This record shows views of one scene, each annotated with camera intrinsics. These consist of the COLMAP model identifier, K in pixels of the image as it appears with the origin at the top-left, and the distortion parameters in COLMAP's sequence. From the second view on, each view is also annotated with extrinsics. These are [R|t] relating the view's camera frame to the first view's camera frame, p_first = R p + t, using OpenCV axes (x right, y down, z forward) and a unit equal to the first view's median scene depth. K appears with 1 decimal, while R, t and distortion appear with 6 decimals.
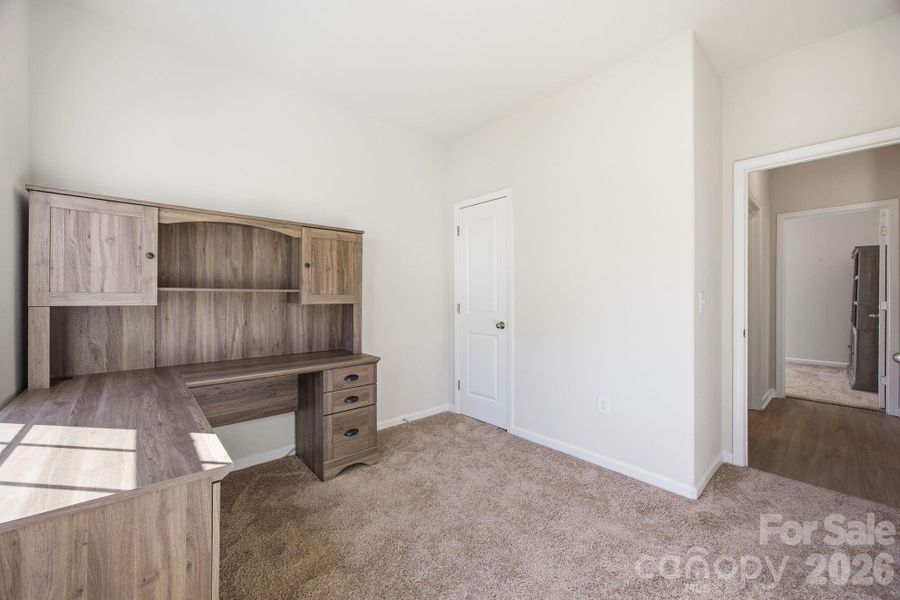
lens RADIAL K [[349.0, 0, 448.1], [0, 349.0, 299.4], [0, 0, 1]] dist [-0.041913, 0.015941]
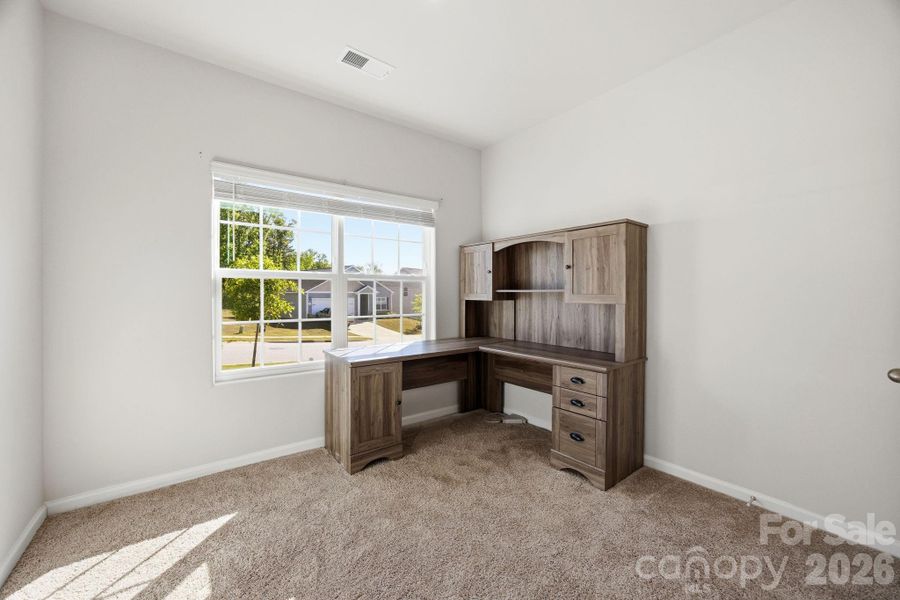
lens RADIAL K [[359.9, 0, 450.0], [0, 359.9, 300.0], [0, 0, 1]] dist [-0.041753, 0.018138]
pose [[-0.089972, 0.015349, -0.995826, 0.738607], [-0.004312, 0.999866, 0.015801, -0.011604], [0.995935, 0.005715, -0.089894, 0.741218]]
